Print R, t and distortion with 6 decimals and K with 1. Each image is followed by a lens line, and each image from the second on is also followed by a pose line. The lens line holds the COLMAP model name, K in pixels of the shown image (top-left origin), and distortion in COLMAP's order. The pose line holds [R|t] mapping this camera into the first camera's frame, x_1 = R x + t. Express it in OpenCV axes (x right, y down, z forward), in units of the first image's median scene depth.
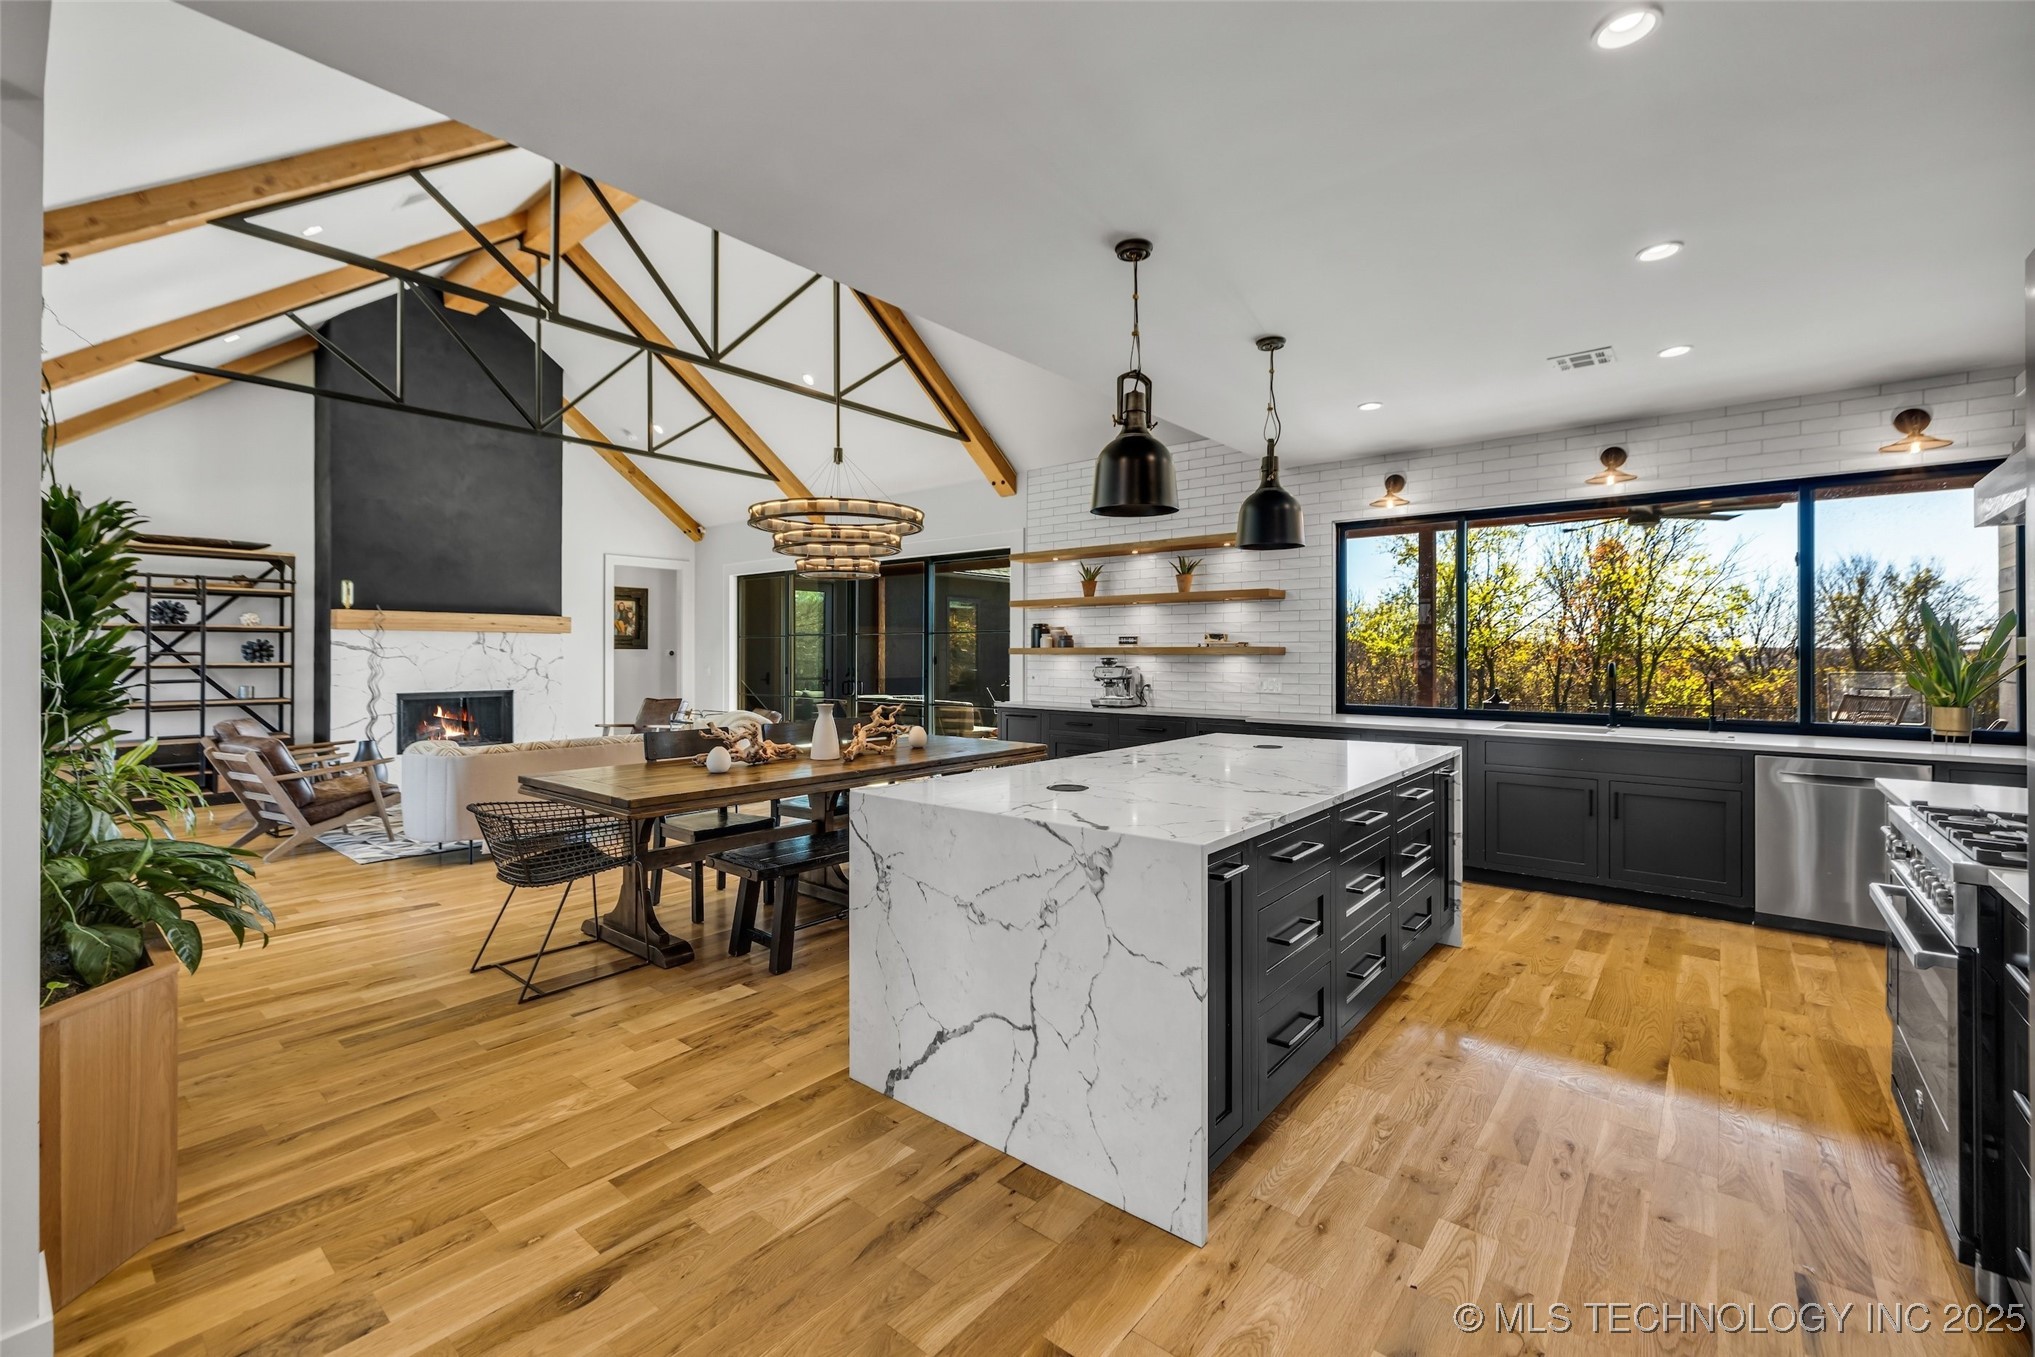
lens RADIAL K [[852.7, 0, 1018.9], [0, 852.7, 658.0], [0, 0, 1]] dist [-0.001193, 0.000182]
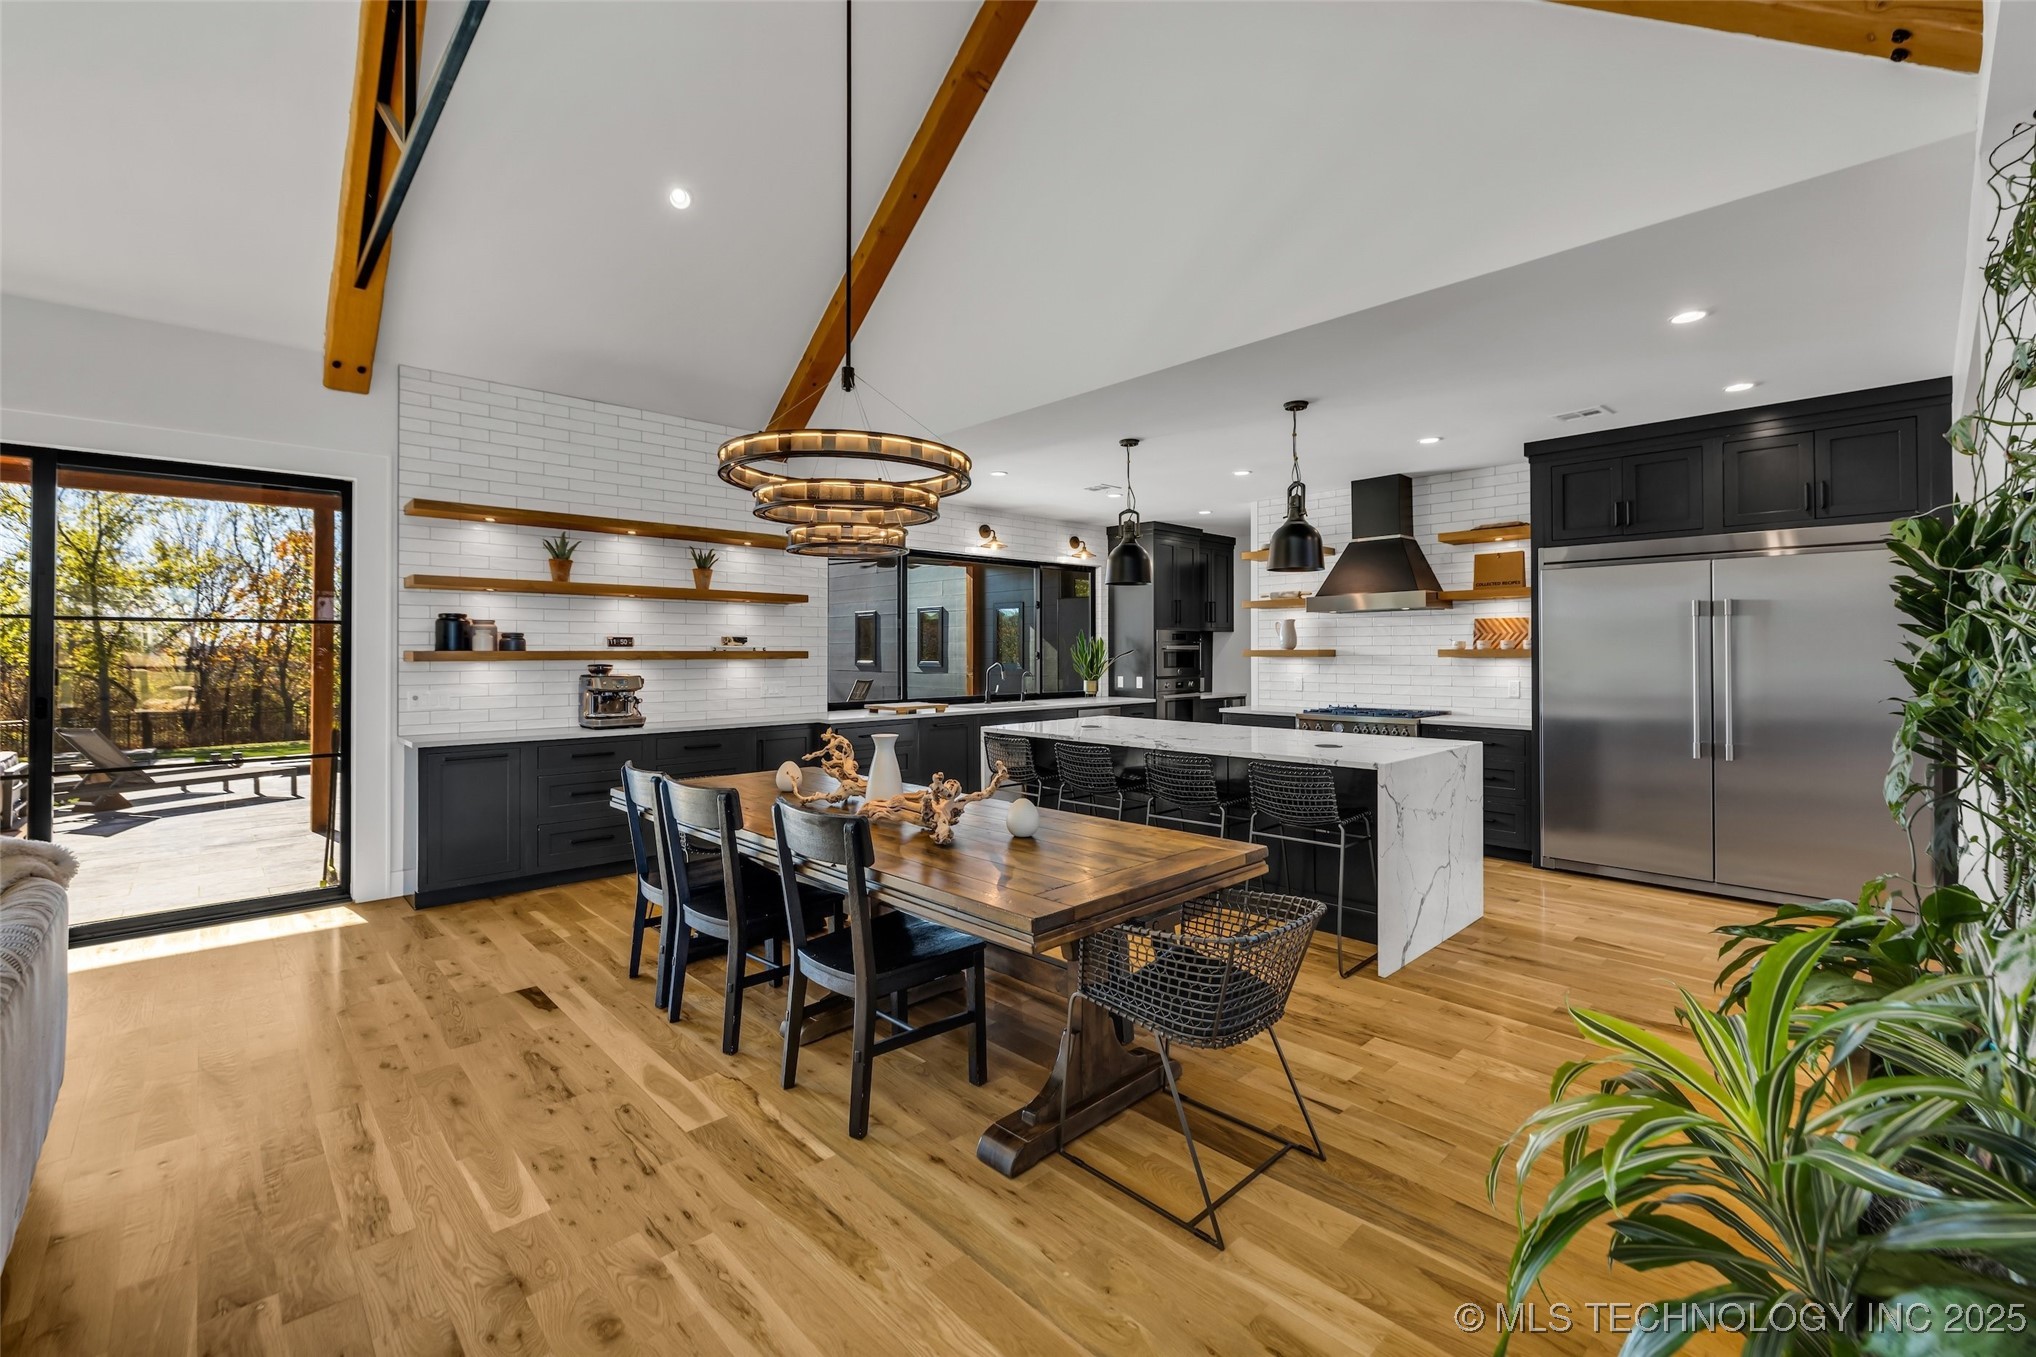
lens RADIAL K [[853.1, 0, 1014.3], [0, 853.1, 644.5], [0, 0, 1]] dist [-0.001193, 0.000182]
pose [[0.126477, 0.007485, 0.991941, -1.074789], [0.006788, 0.999942, -0.008411, -0.016096], [-0.991946, 0.007797, 0.126419, 0.940376]]
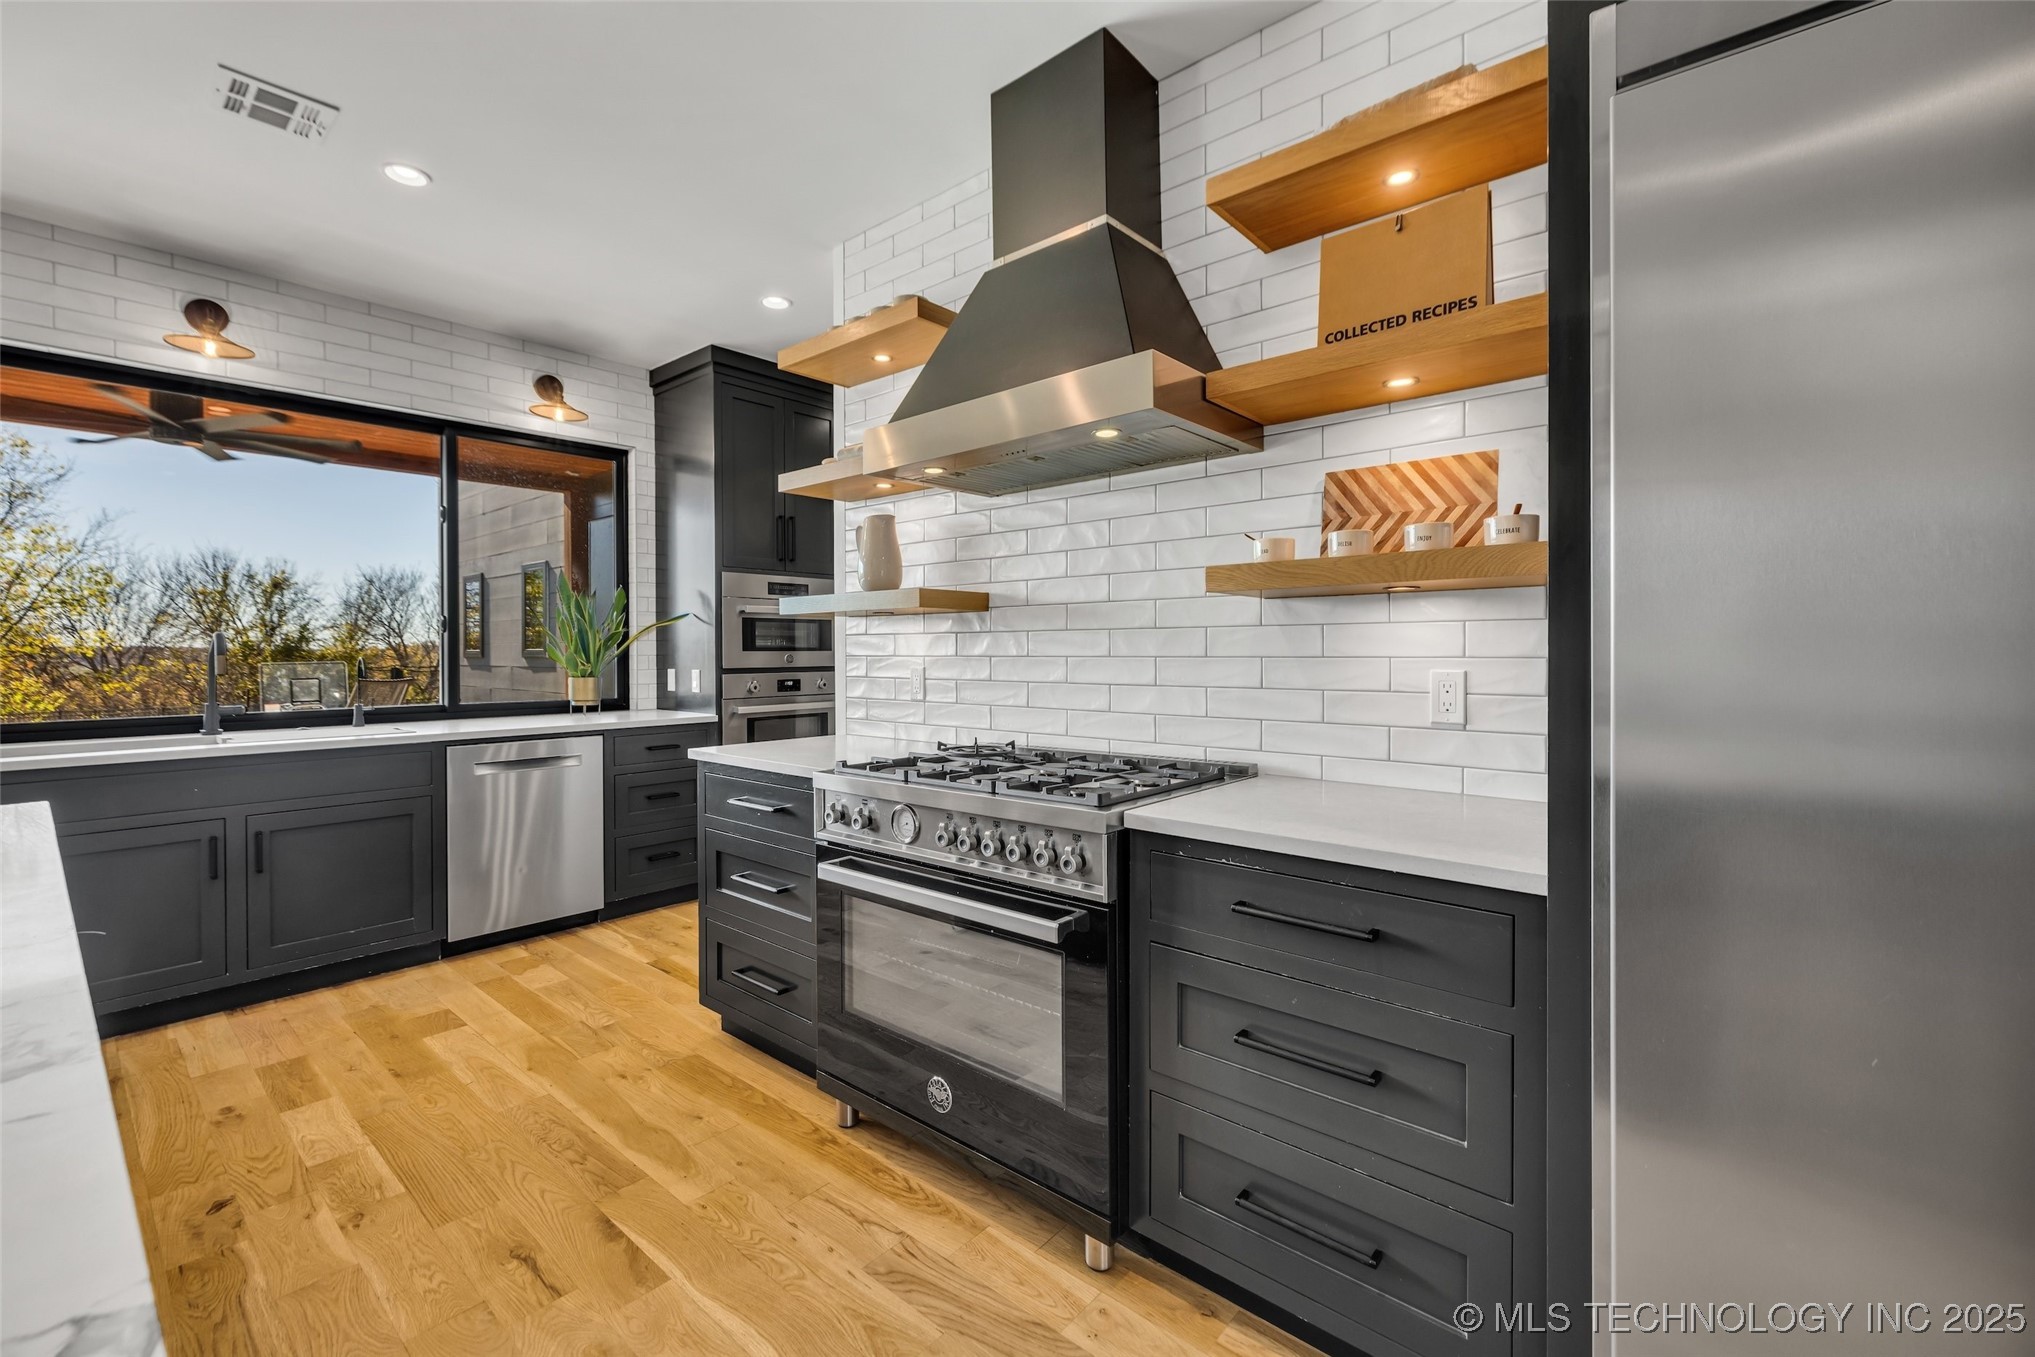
lens RADIAL K [[852.7, 0, 1016.0], [0, 852.7, 653.6], [0, 0, 1]] dist [-0.001193, 0.000182]
pose [[0.022709, -0.006452, 0.999721, 0.083096], [0.009936, 0.999931, 0.006227, 0.028344], [-0.999693, 0.009791, 0.022772, 0.470697]]
